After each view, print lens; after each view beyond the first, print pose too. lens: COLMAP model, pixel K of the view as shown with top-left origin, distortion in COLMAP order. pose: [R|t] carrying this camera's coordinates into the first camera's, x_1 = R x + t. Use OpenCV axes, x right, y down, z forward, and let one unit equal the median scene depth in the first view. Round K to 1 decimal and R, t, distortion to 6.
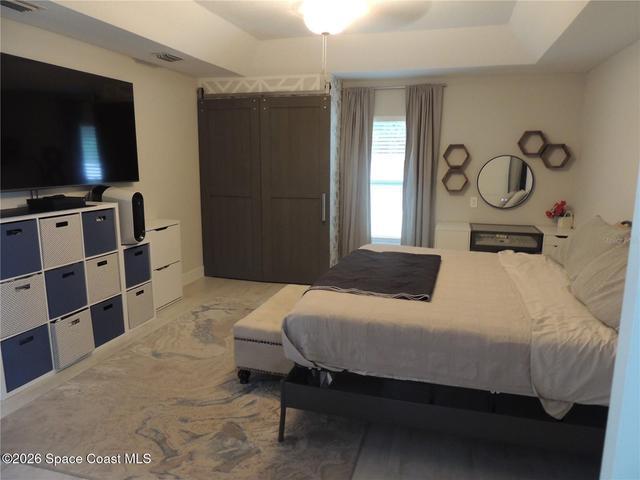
lens RADIAL K [[457.8, 0, 324.0], [0, 457.8, 240.7], [0, 0, 1]] dist [-0.019852, -0.000433]
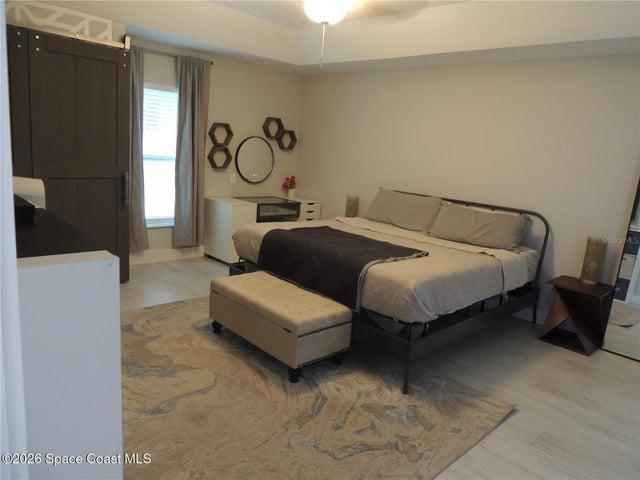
lens RADIAL K [[457.8, 0, 325.3], [0, 457.8, 240.7], [0, 0, 1]] dist [-0.019852, -0.000433]
pose [[0.478423, -0.141009, 0.866734, -0.563116], [0.074823, 0.989980, 0.119759, -0.052946], [-0.874936, 0.007556, 0.484180, 0.294026]]
